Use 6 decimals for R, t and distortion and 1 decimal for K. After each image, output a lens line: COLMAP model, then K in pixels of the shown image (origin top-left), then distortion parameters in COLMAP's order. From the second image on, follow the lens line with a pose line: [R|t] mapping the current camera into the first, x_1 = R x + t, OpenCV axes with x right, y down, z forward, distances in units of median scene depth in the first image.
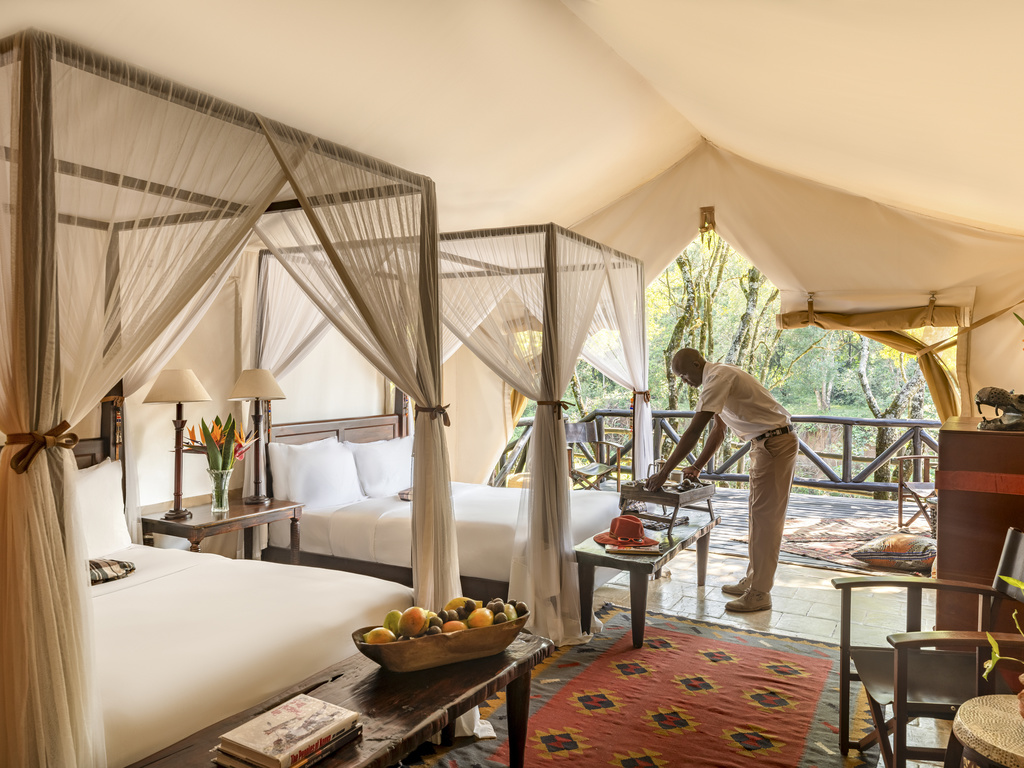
lens RADIAL K [[1658.4, 0, 514.9], [0, 1658.4, 393.9], [0, 0, 1]] dist [0.048431, 0.000000]
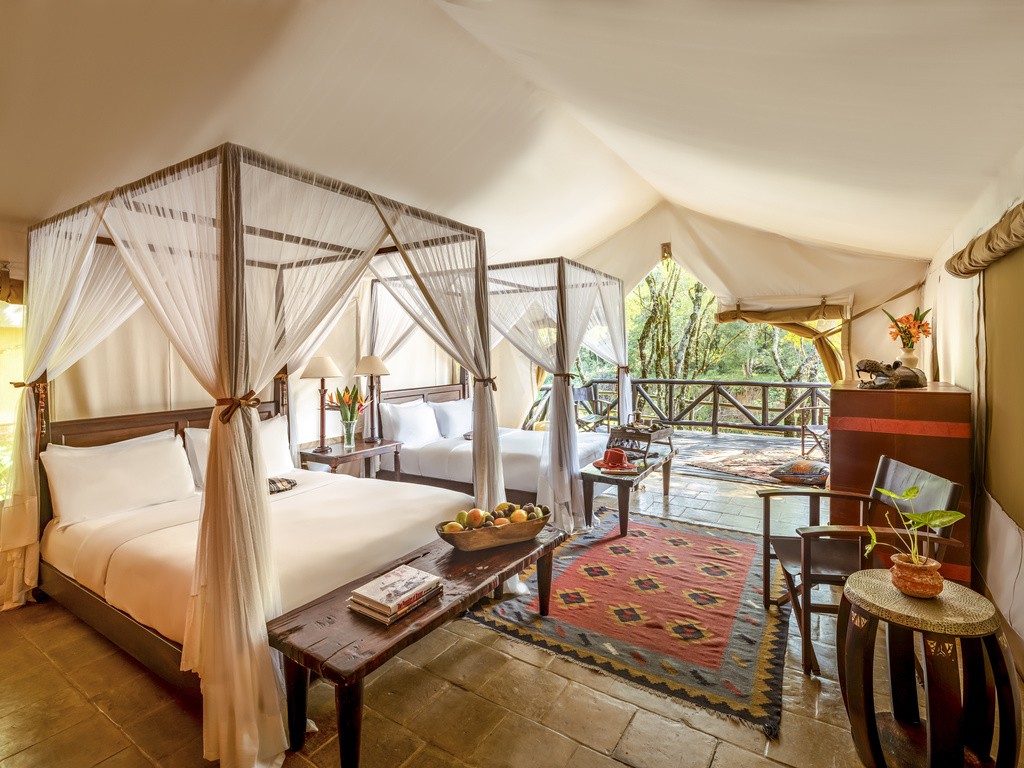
lens RADIAL K [[1658.4, 0, 509.9], [0, 1658.4, 377.6], [0, 0, 1]] dist [0.048431, 0.000000]
pose [[0.992980, -0.013081, -0.117558, 0.152547], [0.014480, 0.999834, 0.011050, -0.009604], [0.117394, -0.012675, 0.993005, -0.516956]]
